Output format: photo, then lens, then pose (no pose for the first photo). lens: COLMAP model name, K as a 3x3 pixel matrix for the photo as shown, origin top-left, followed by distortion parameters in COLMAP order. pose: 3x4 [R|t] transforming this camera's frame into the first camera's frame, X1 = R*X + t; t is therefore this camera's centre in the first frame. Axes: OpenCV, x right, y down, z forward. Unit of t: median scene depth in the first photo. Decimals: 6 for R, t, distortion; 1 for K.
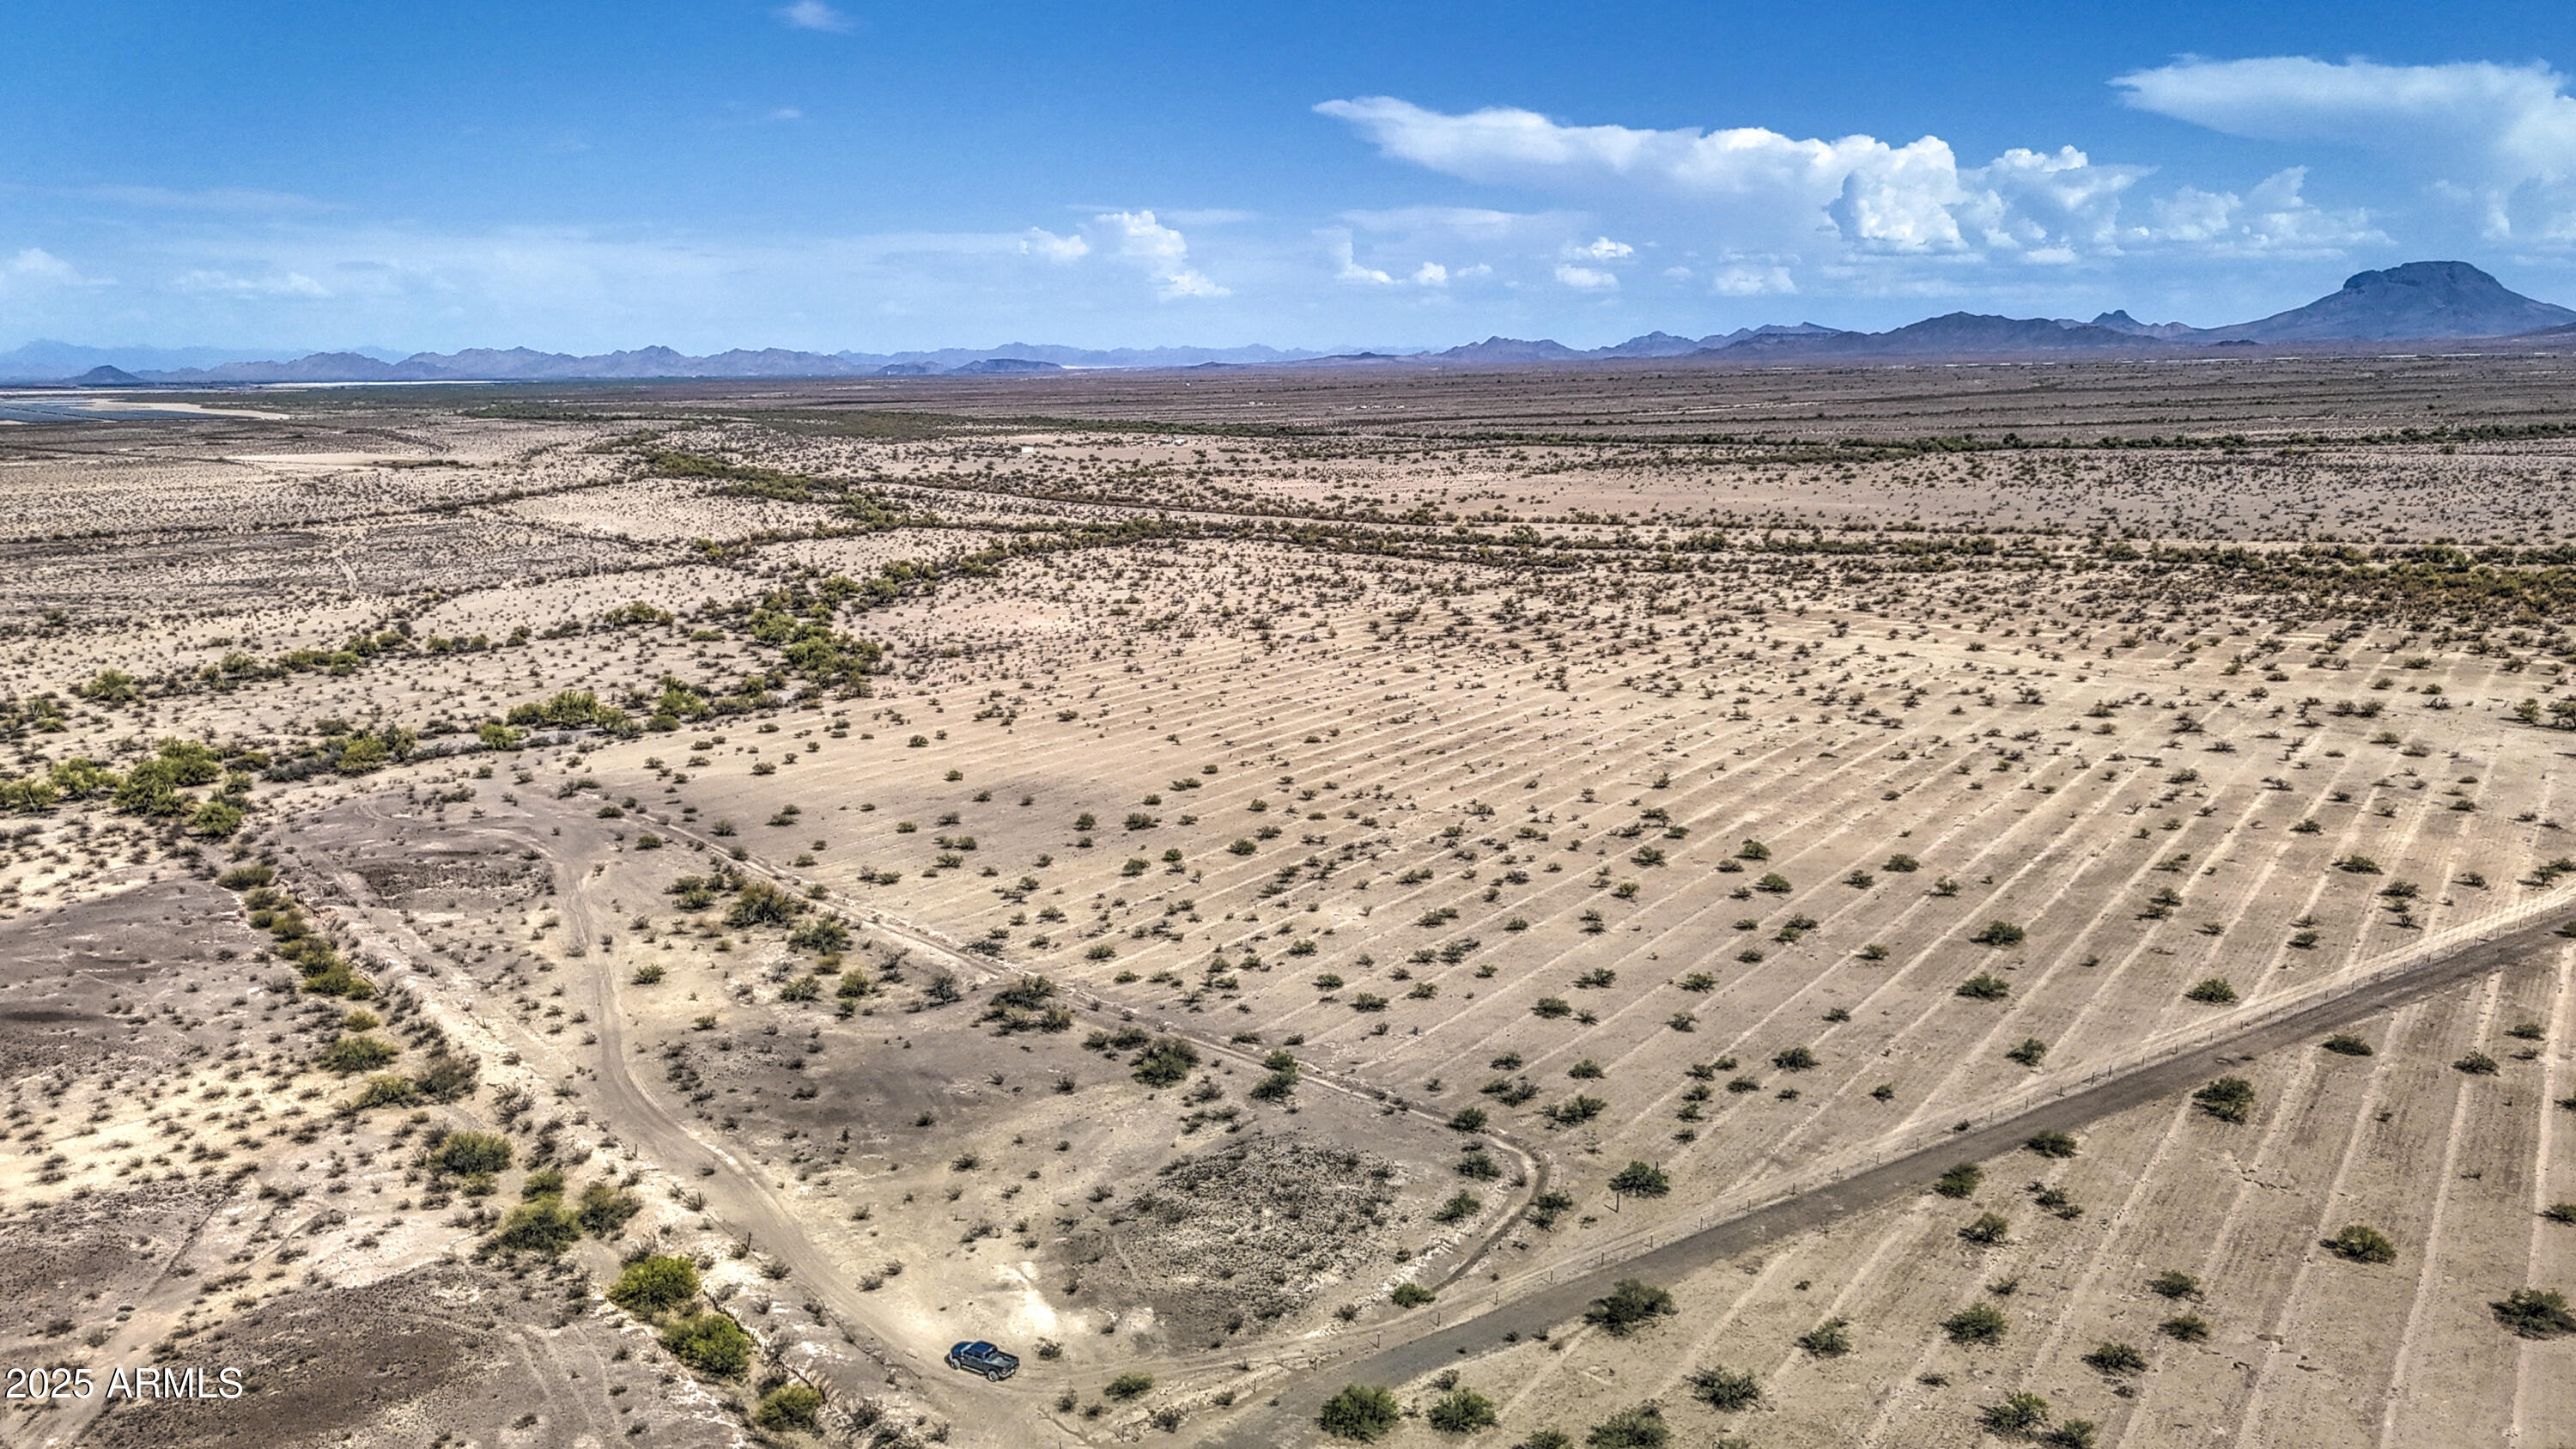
lens RADIAL K [[2026.4, 0, 1279.1], [0, 2026.4, 720.6], [0, 0, 1]] dist [0.066057, -0.061102]
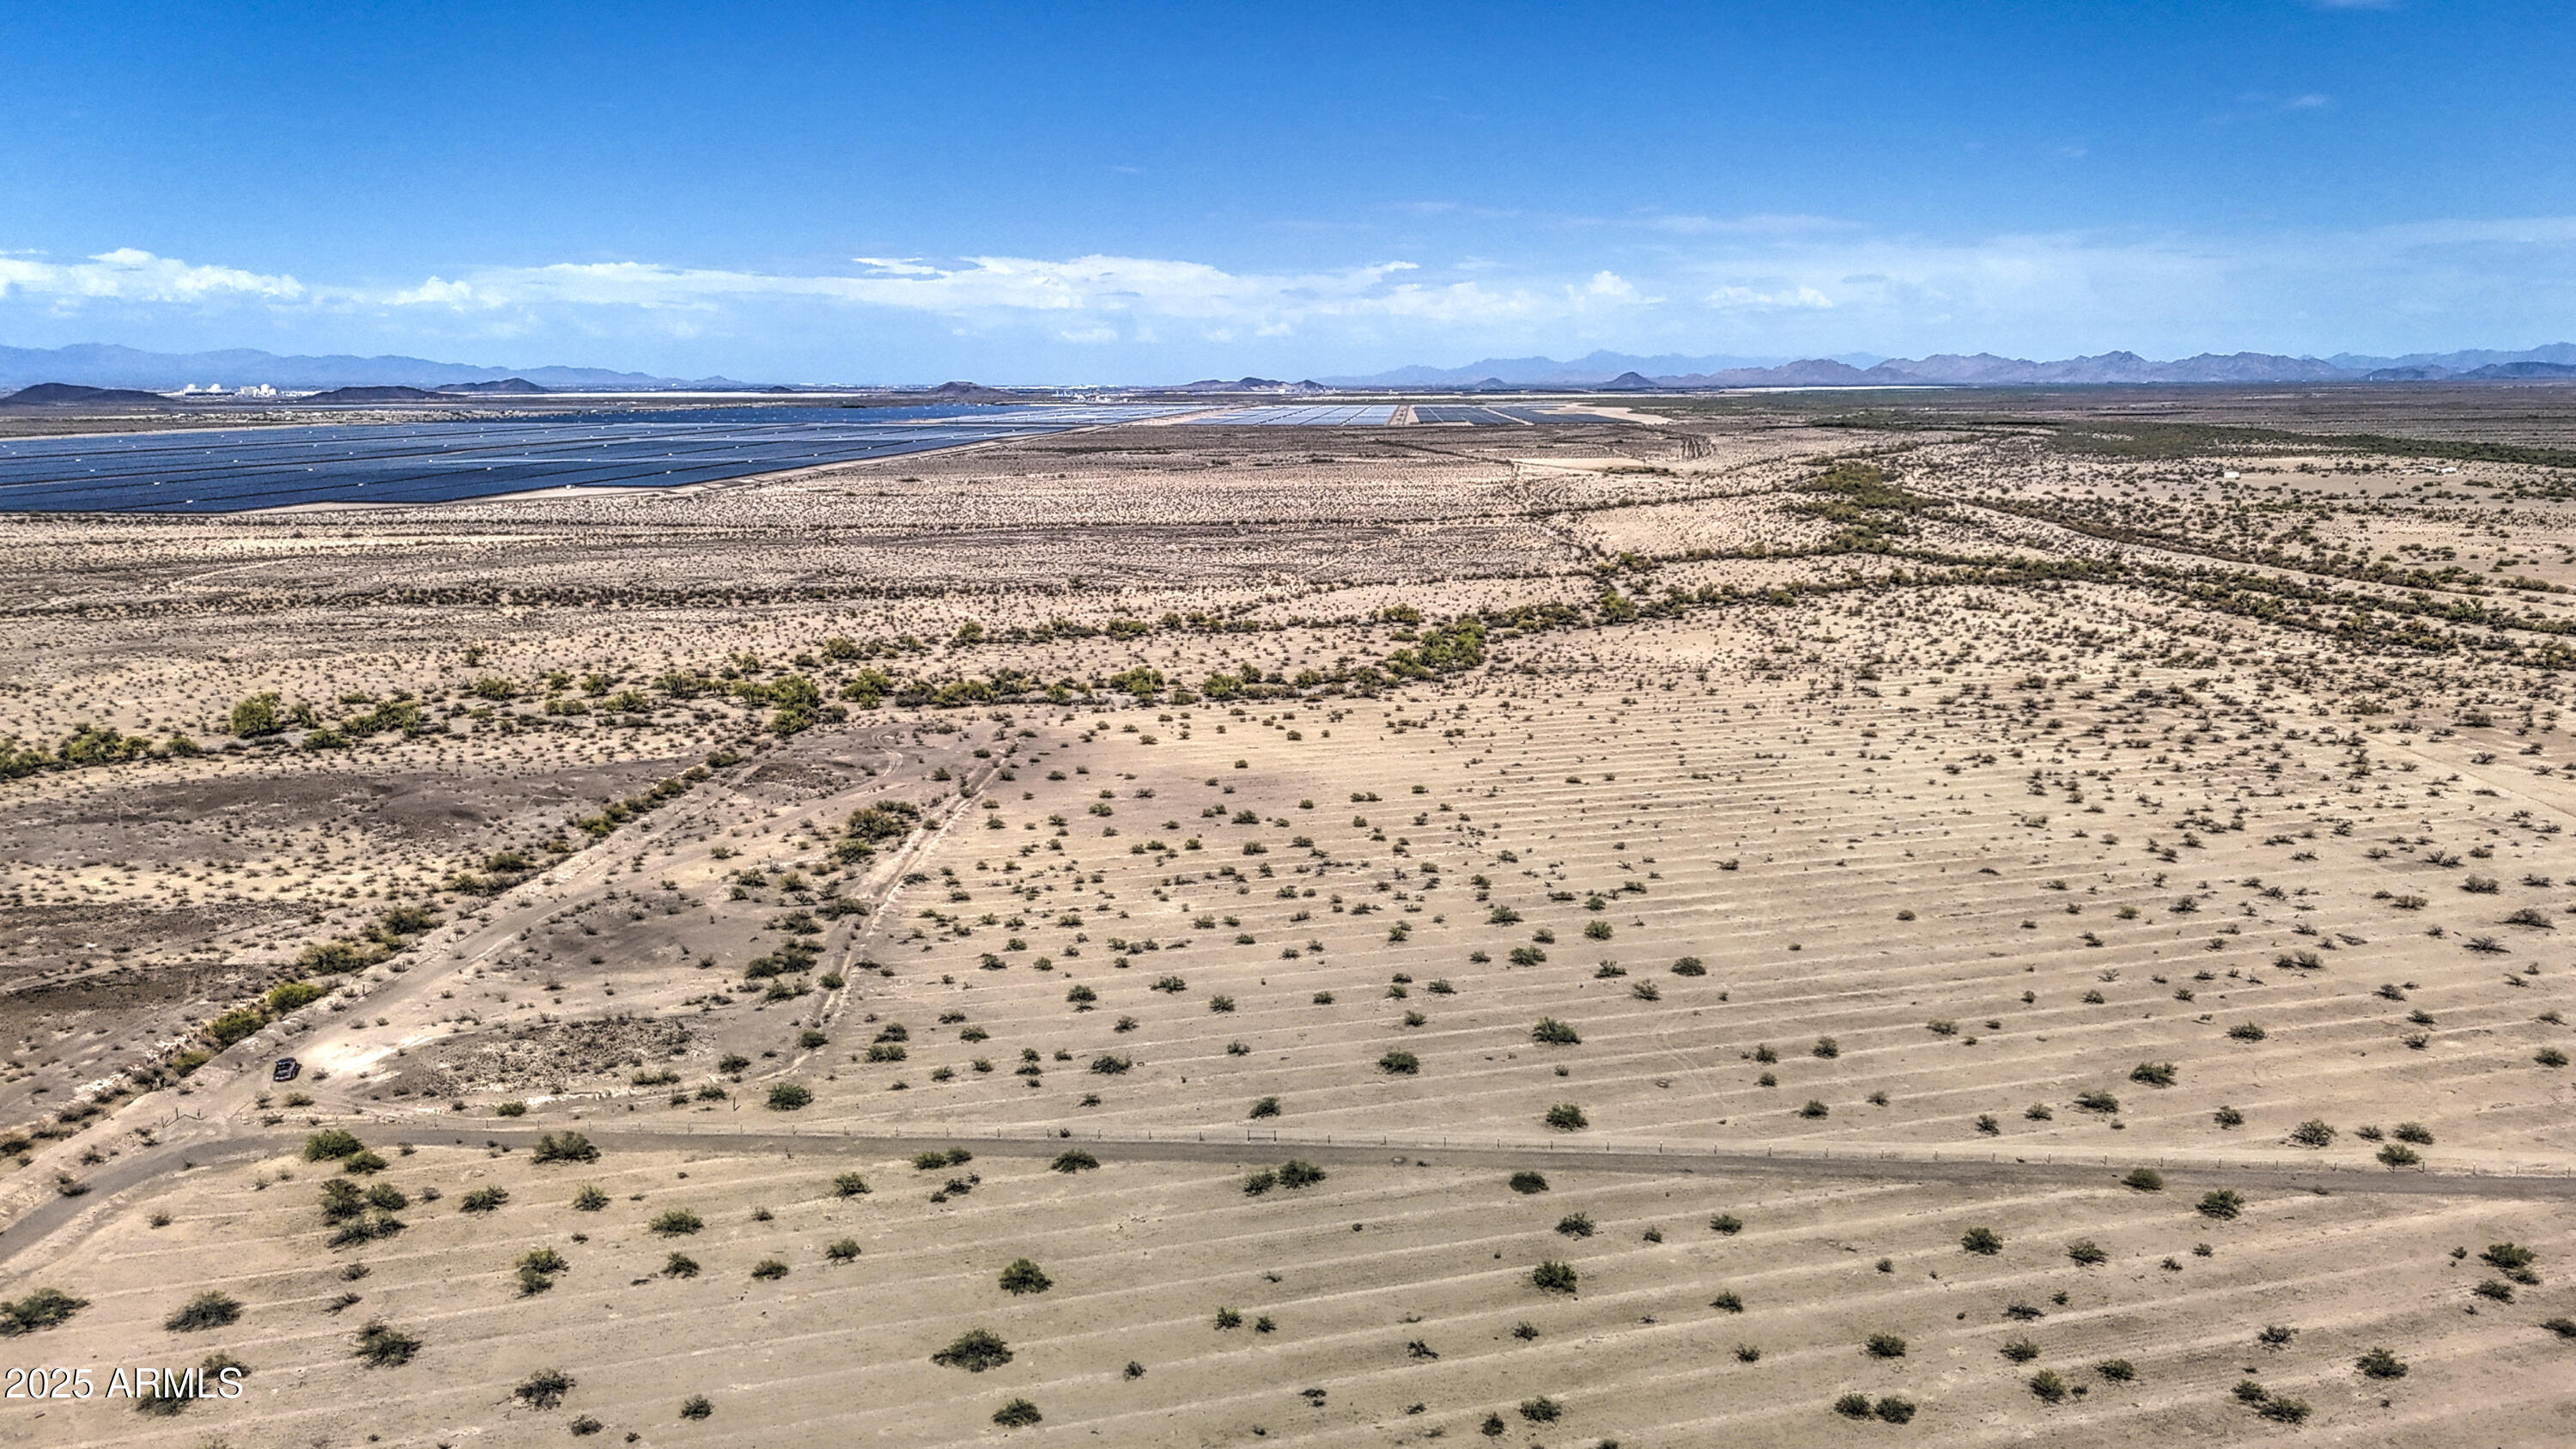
lens RADIAL K [[1958.9, 0, 1278.2], [0, 1958.9, 720.4], [0, 0, 1]] dist [0.061789, -0.053514]
pose [[0.765773, 0.118797, -0.632043, 0.826992], [-0.116382, 0.992163, 0.045476, -0.076149], [0.632492, 0.038734, 0.773598, 0.144845]]
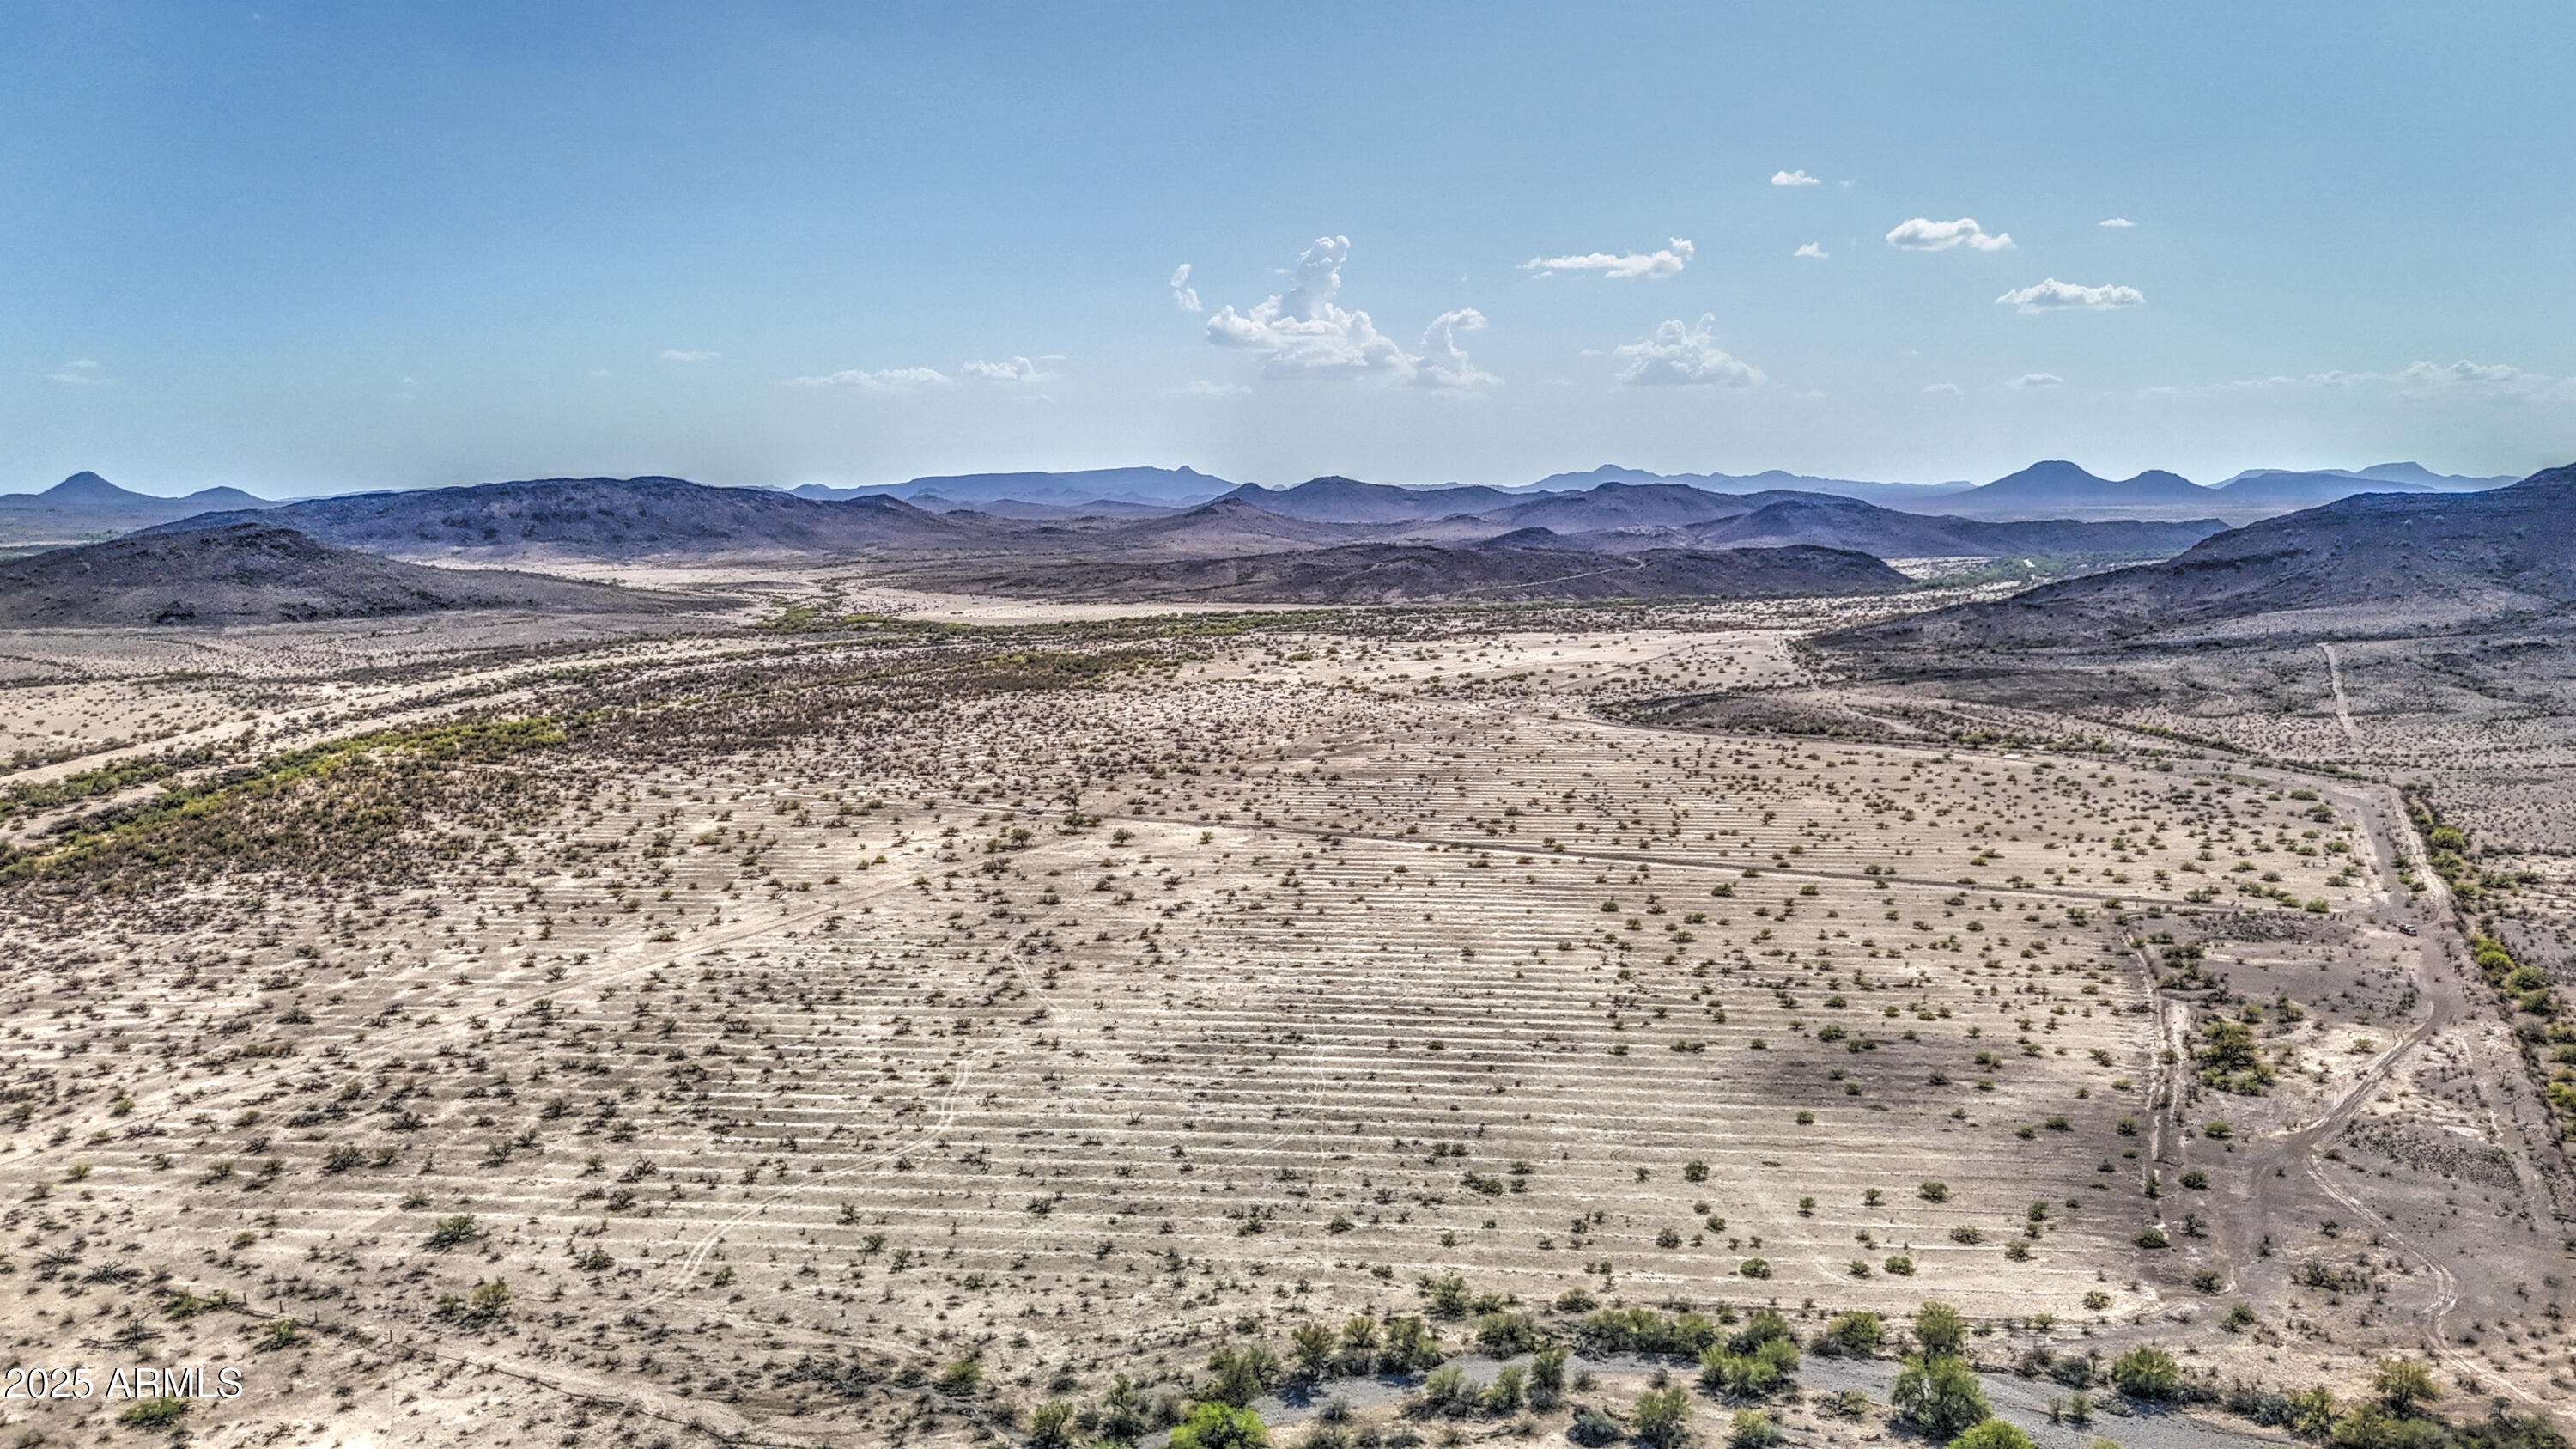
lens RADIAL K [[1958.9, 0, 1278.2], [0, 1958.9, 720.4], [0, 0, 1]] dist [0.061789, -0.053514]
pose [[-0.466093, -0.088286, 0.880320, -1.154651], [0.164928, 0.968897, 0.184491, -0.496676], [-0.869227, 0.231179, -0.437036, 2.175208]]
